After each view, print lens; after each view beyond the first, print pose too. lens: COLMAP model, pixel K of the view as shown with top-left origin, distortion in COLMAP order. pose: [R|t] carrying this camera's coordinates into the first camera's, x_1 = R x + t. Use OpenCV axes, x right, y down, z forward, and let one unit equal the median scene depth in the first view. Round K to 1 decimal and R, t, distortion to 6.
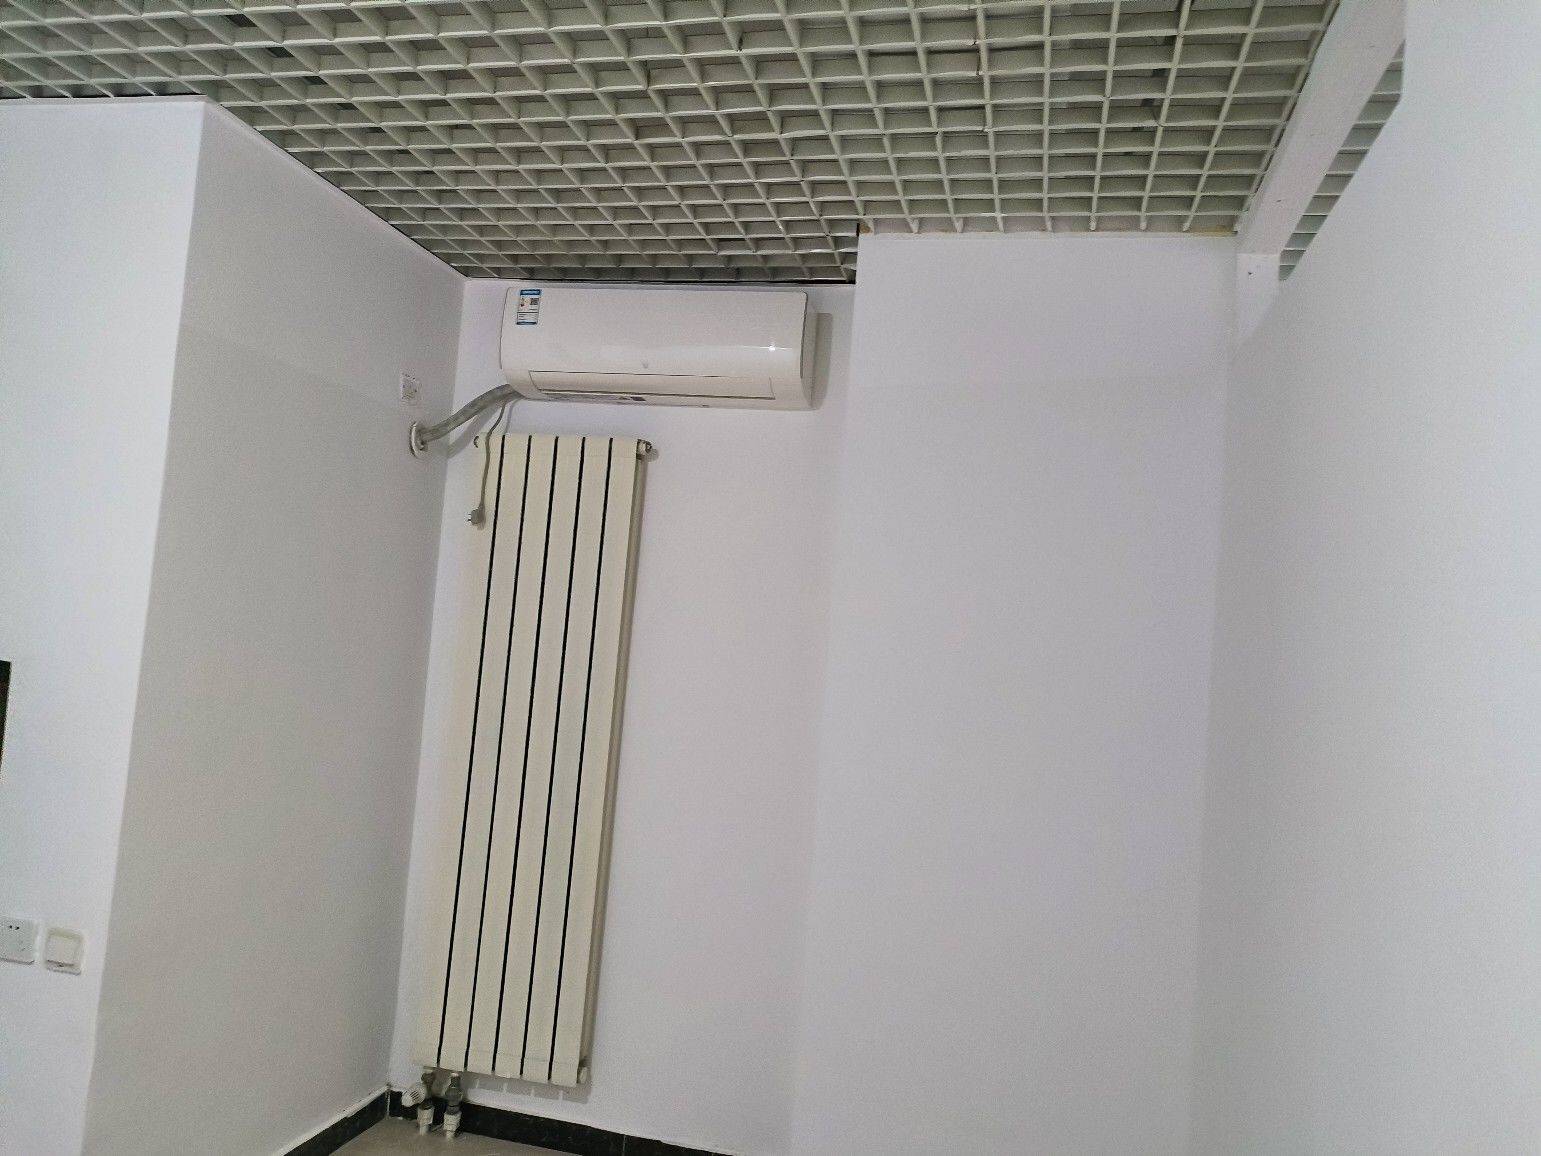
lens RADIAL K [[1122.4, 0, 751.7], [0, 1122.4, 572.2], [0, 0, 1]] dist [0.062133, -0.044969]
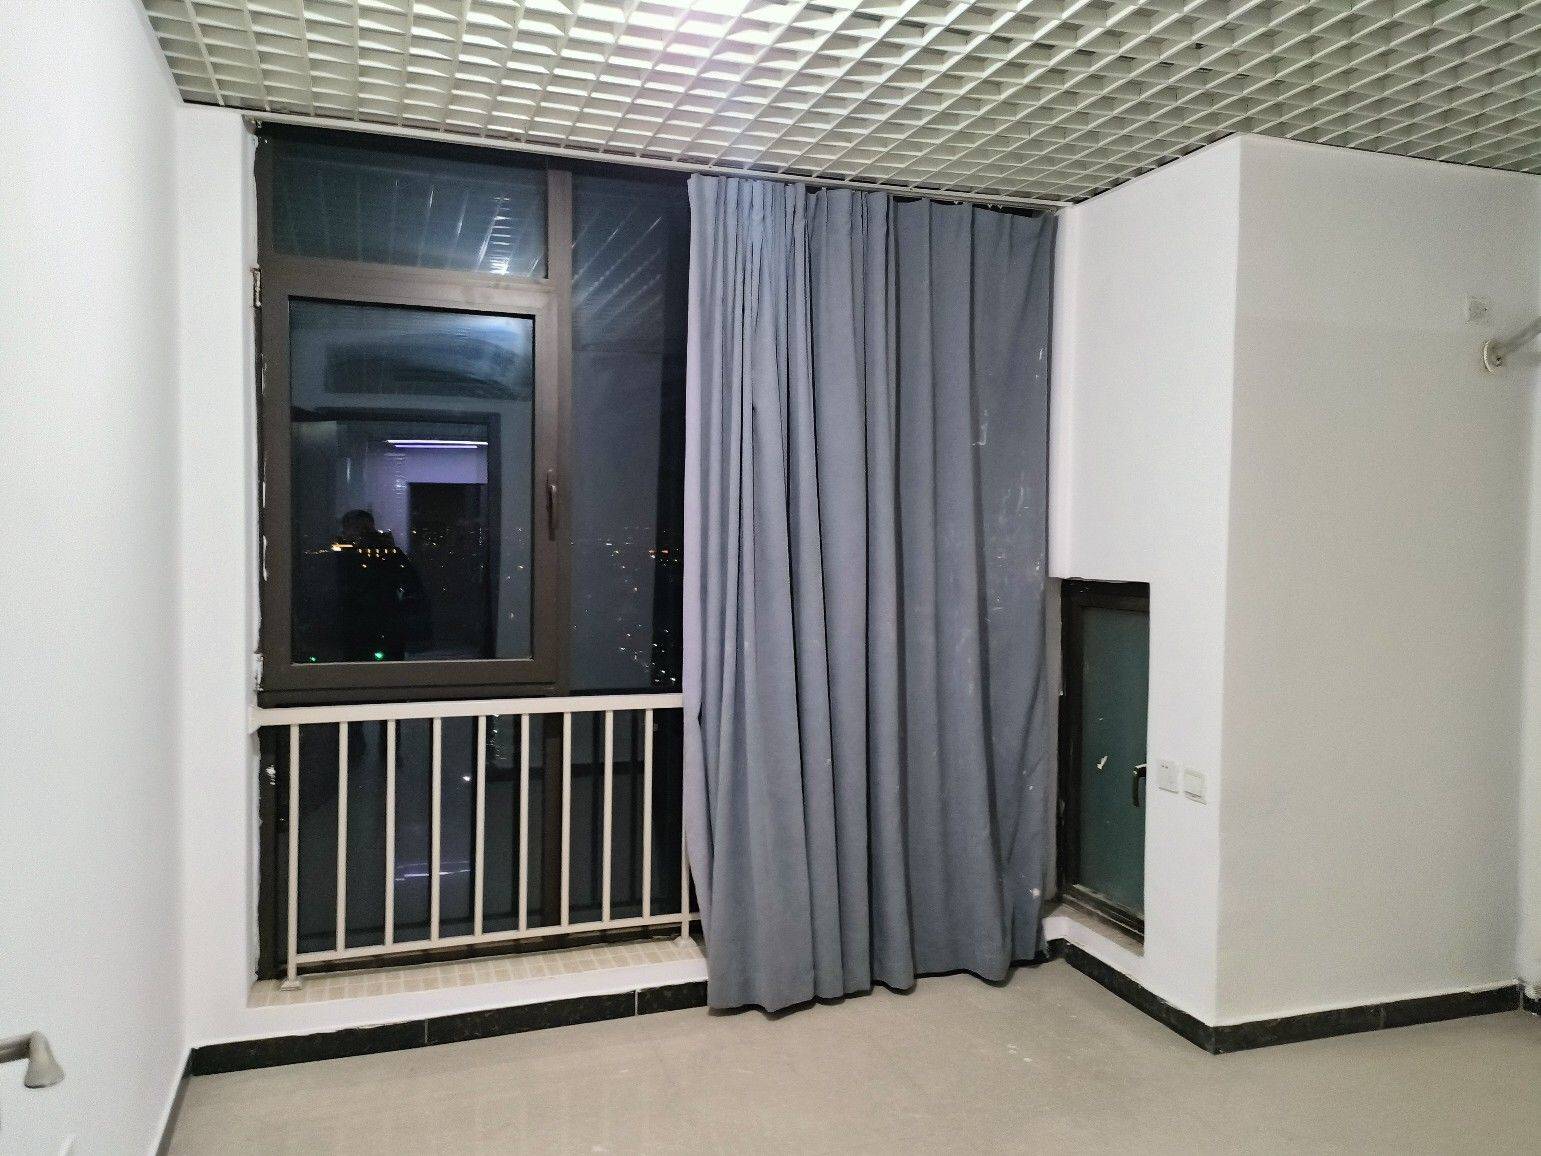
lens RADIAL K [[1122.4, 0, 751.7], [0, 1122.4, 572.2], [0, 0, 1]] dist [0.062133, -0.044969]
pose [[0.529595, -0.051473, -0.846687, 0.237501], [0.095397, 0.995439, -0.000846, 0.014565], [0.842869, -0.080323, 0.532090, -0.141088]]
